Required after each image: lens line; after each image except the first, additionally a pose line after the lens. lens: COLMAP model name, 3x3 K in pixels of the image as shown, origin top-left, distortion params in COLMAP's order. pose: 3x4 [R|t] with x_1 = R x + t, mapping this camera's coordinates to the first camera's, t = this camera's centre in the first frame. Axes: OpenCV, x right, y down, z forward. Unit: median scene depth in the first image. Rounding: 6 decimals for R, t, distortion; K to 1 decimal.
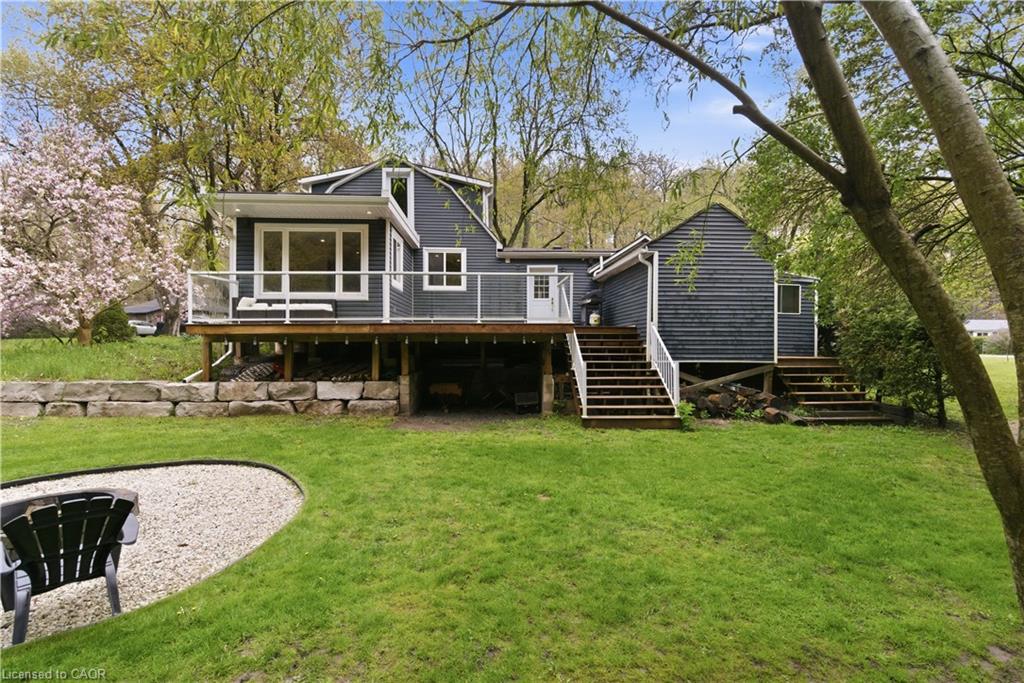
lens RADIAL K [[478.8, 0, 512.6], [0, 478.8, 338.0], [0, 0, 1]] dist [0.004969, 0.000117]
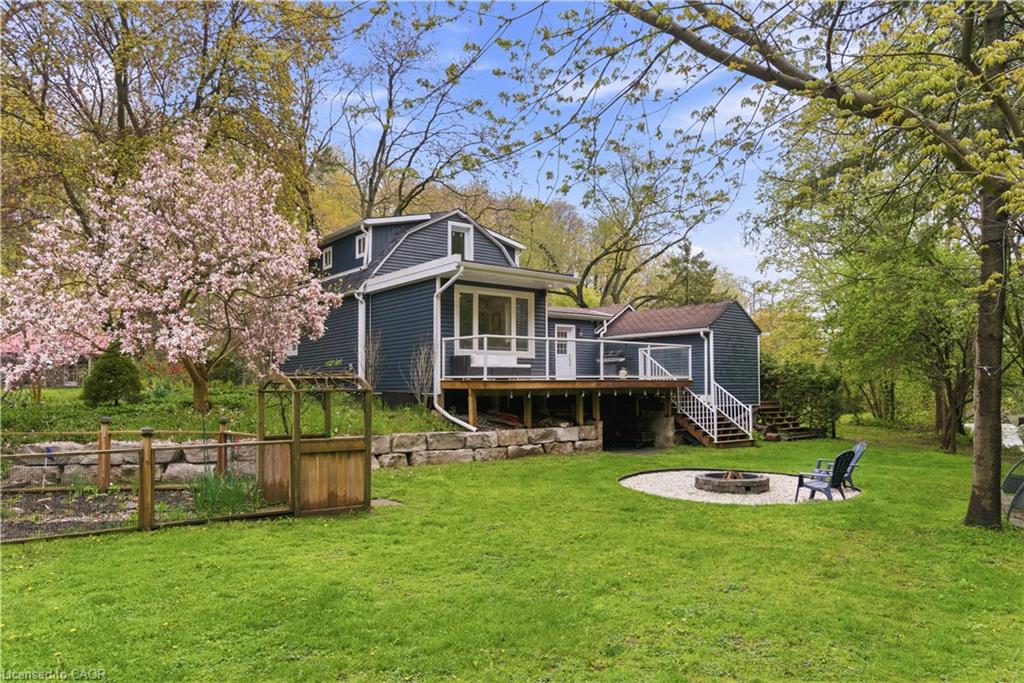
lens RADIAL K [[689.5, 0, 506.3], [0, 689.5, 385.6], [0, 0, 1]] dist [-0.070623, 0.002816]
pose [[0.817646, -0.002218, 0.575717, -1.496566], [0.003021, 0.999995, -0.000439, -0.015110], [-0.575713, 0.002098, 0.817649, -0.362234]]
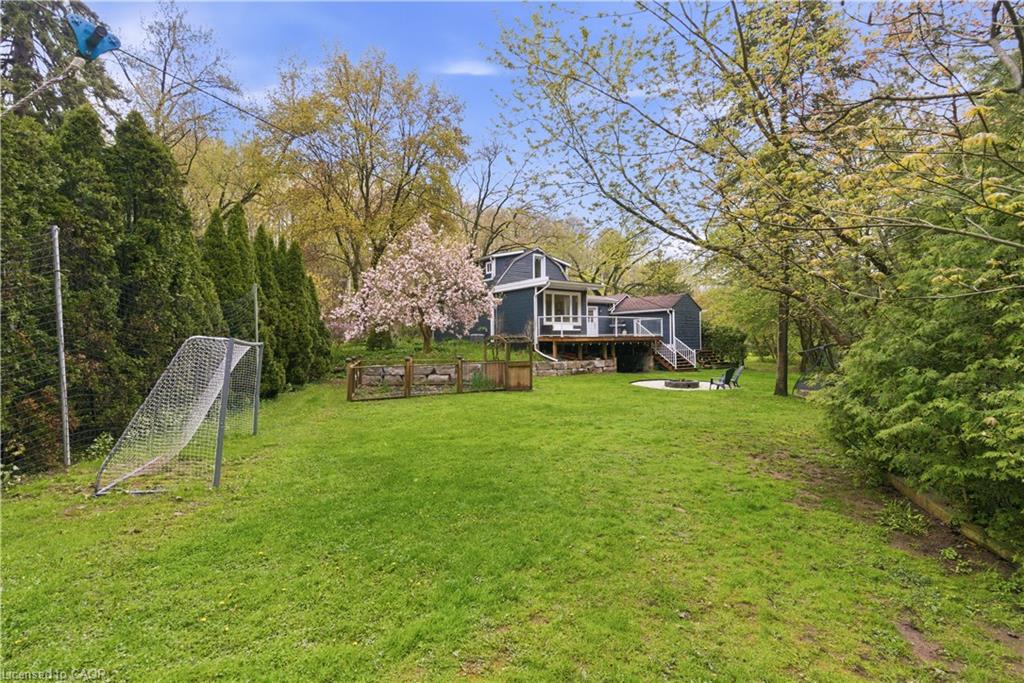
lens RADIAL K [[478.8, 0, 508.5], [0, 478.8, 332.0], [0, 0, 1]] dist [0.004969, 0.000117]
pose [[0.844796, 0.003242, 0.535079, -2.065134], [0.005878, 0.999865, -0.015338, -0.019233], [-0.535057, 0.016102, 0.844663, -0.841063]]
